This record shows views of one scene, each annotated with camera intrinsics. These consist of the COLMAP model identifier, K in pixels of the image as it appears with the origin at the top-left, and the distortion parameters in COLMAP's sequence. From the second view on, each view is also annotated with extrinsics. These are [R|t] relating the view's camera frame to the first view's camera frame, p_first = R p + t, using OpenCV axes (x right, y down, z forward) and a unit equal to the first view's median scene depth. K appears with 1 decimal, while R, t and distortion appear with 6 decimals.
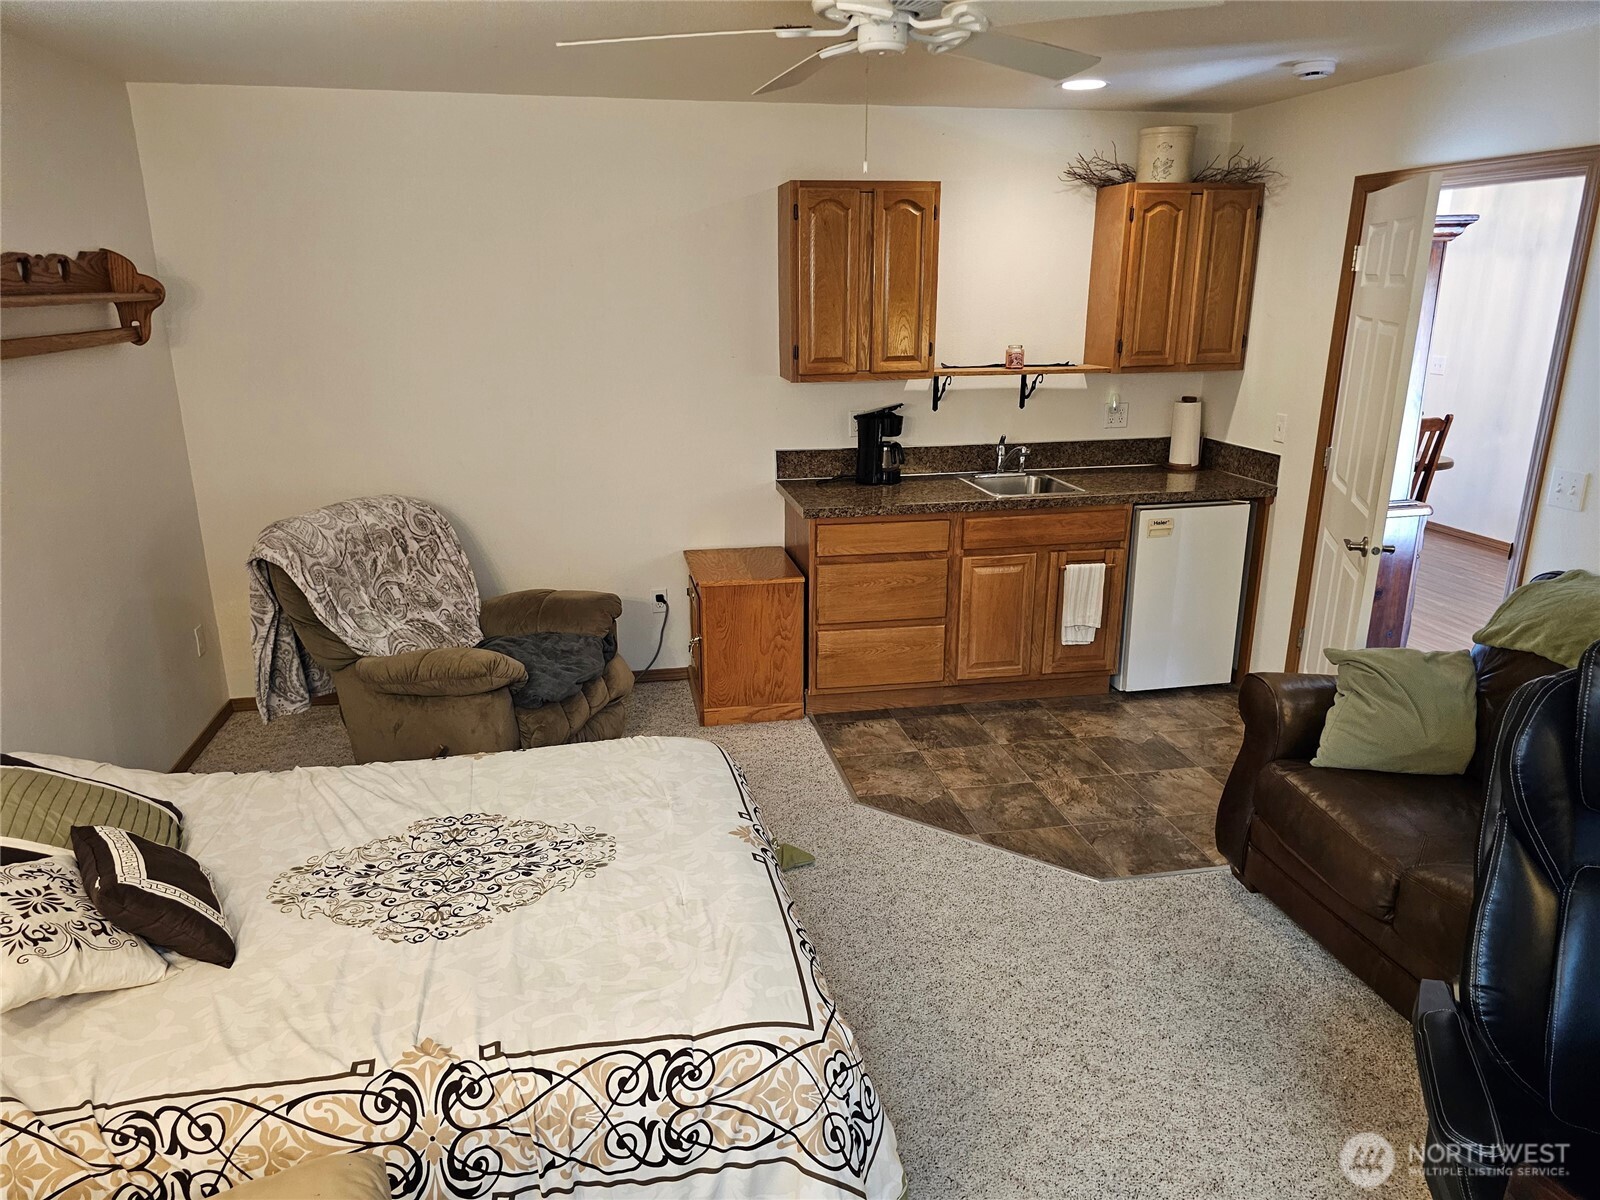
lens RADIAL K [[1069.4, 0, 789.1], [0, 1069.4, 607.8], [0, 0, 1]] dist [0.052949, -0.055935]
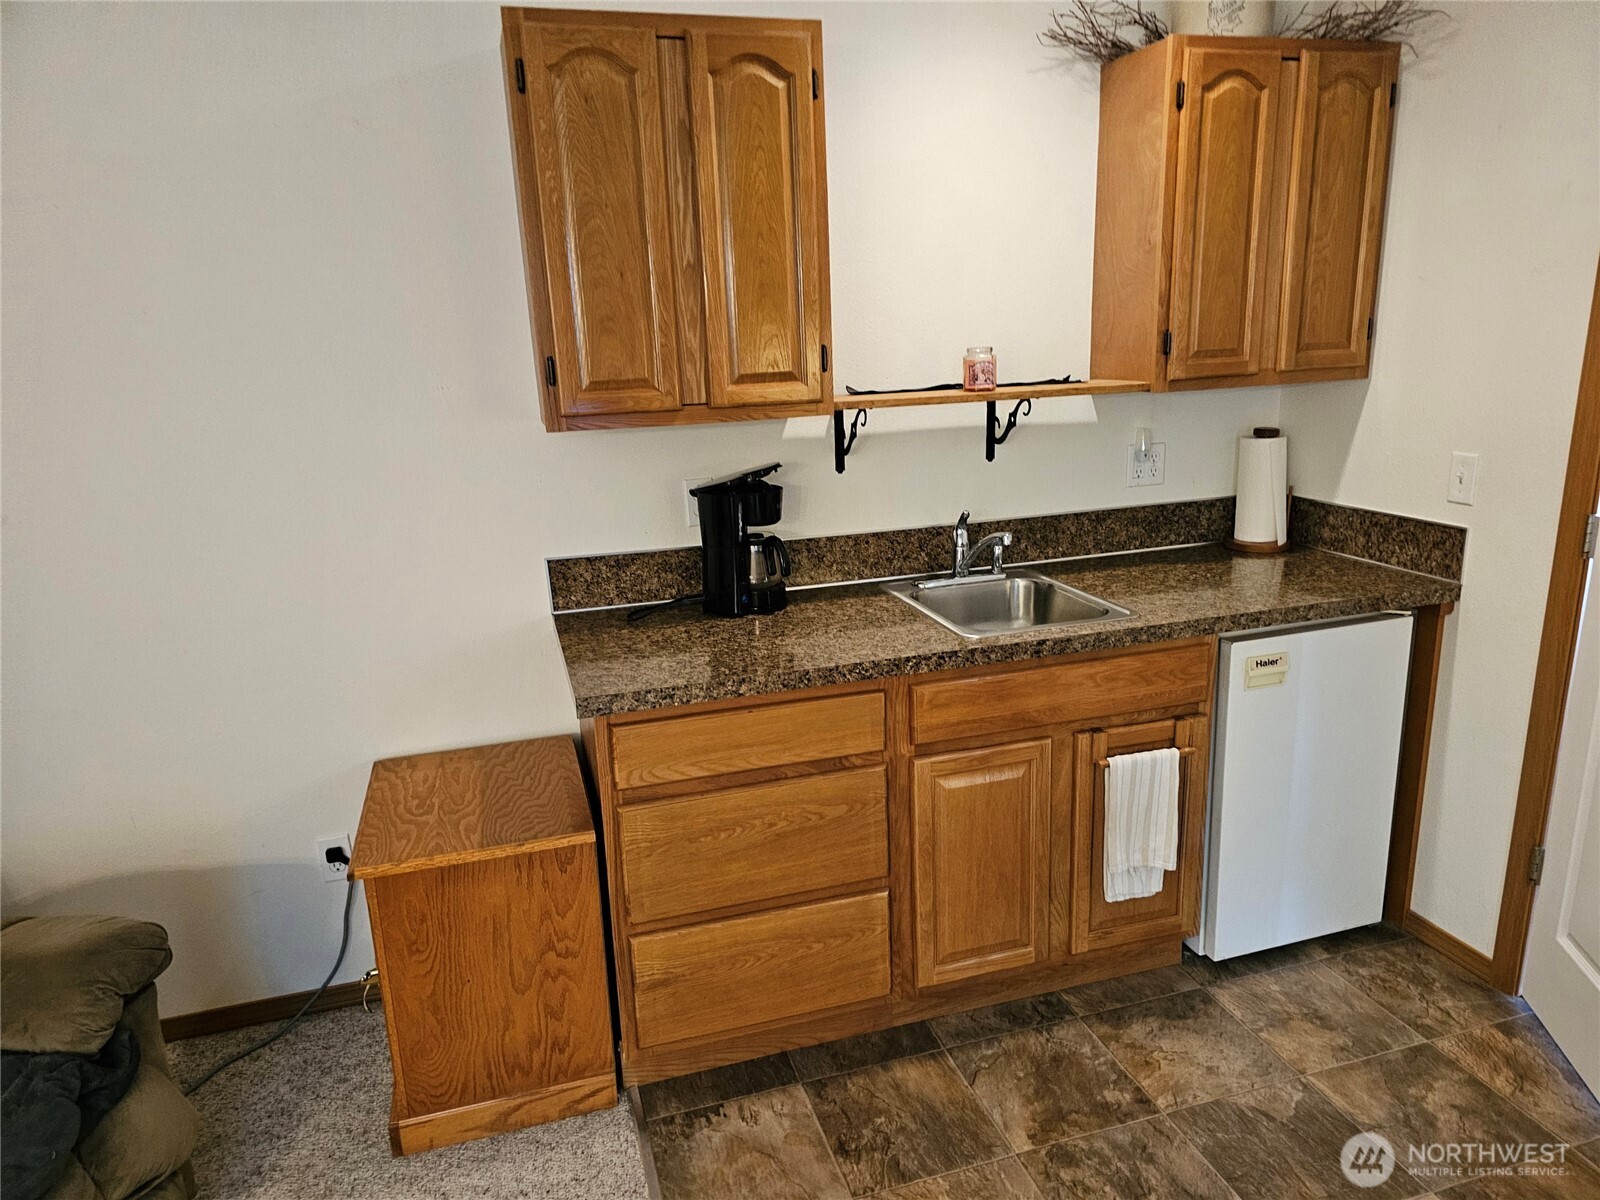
lens RADIAL K [[1069.4, 0, 823.8], [0, 1069.4, 615.4], [0, 0, 1]] dist [0.052949, -0.055935]
pose [[0.992078, -0.060035, 0.110350, 0.066143], [0.063390, 0.997620, -0.027148, -0.101461], [-0.108457, 0.033928, 0.993522, 0.483054]]
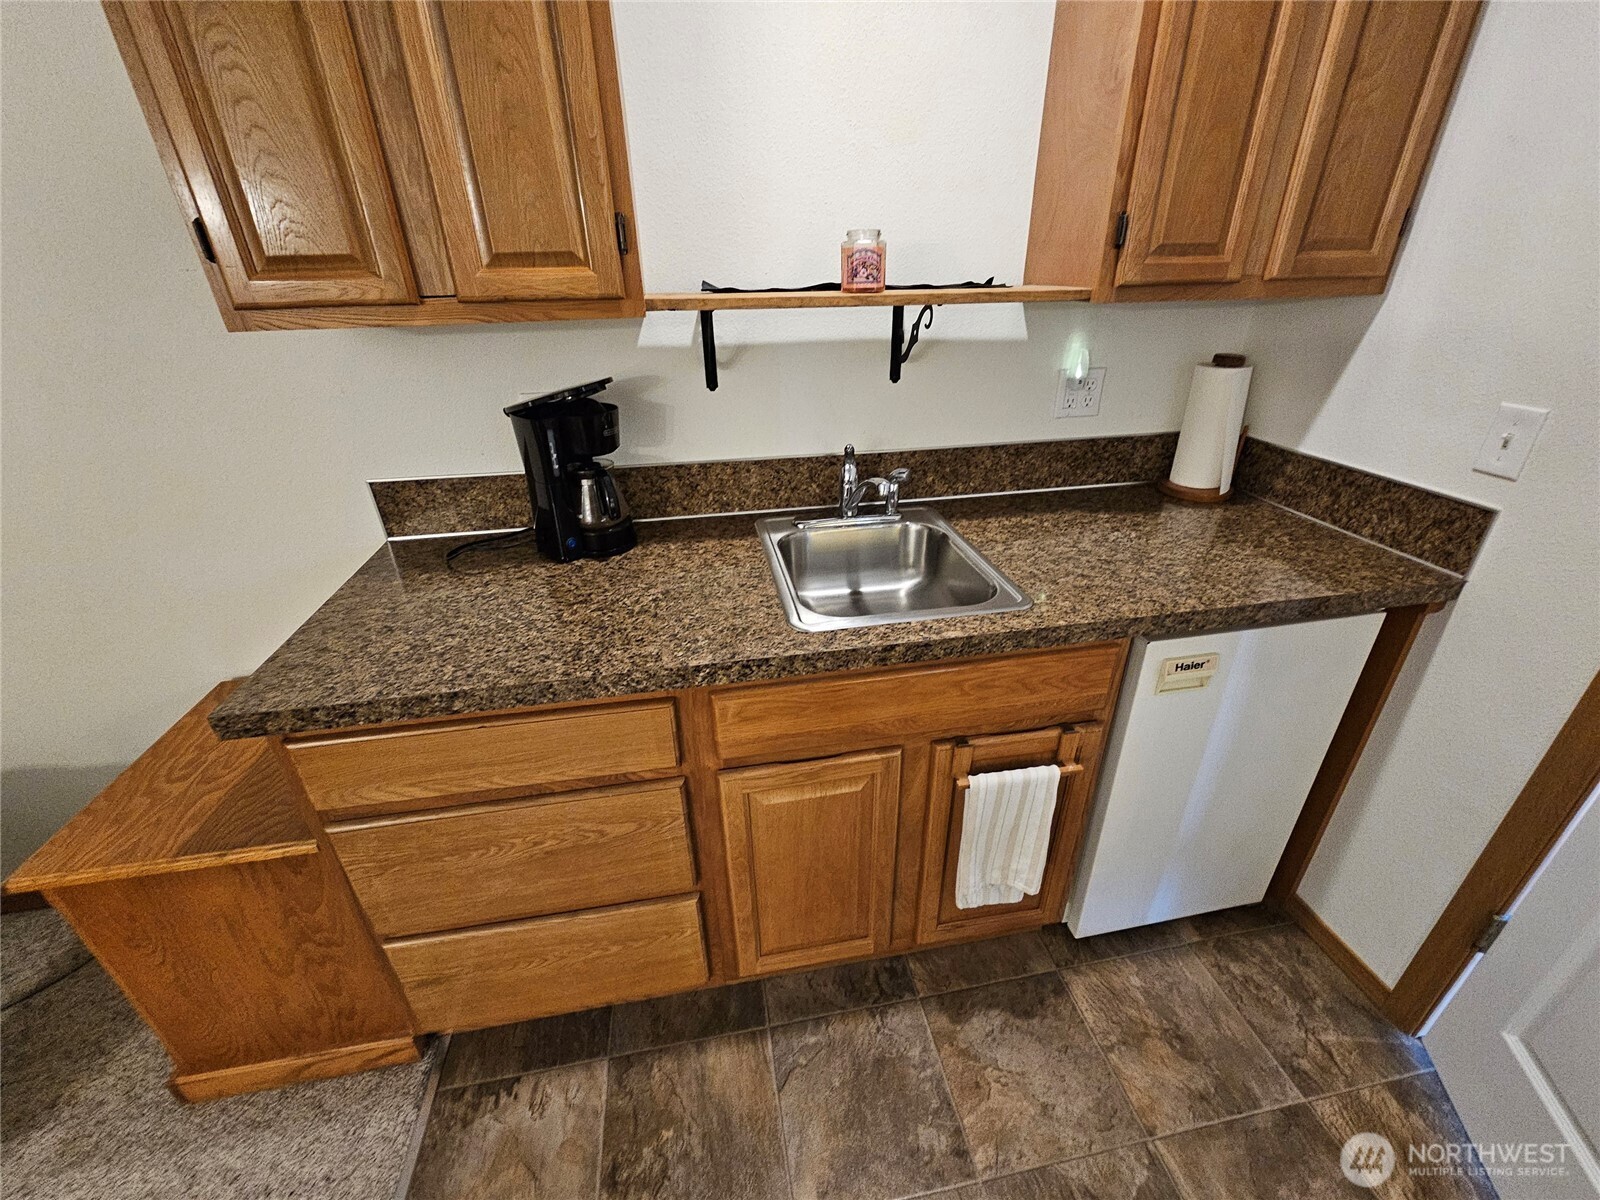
lens RADIAL K [[657.8, 0, 809.4], [0, 657.8, 597.1], [0, 0, 1]] dist [-0.001464, -0.000068]
pose [[0.999955, -0.009458, -0.000287, 0.190989], [0.009356, 0.983766, 0.179212, -0.154181], [-0.001413, -0.179207, 0.983810, 0.739156]]
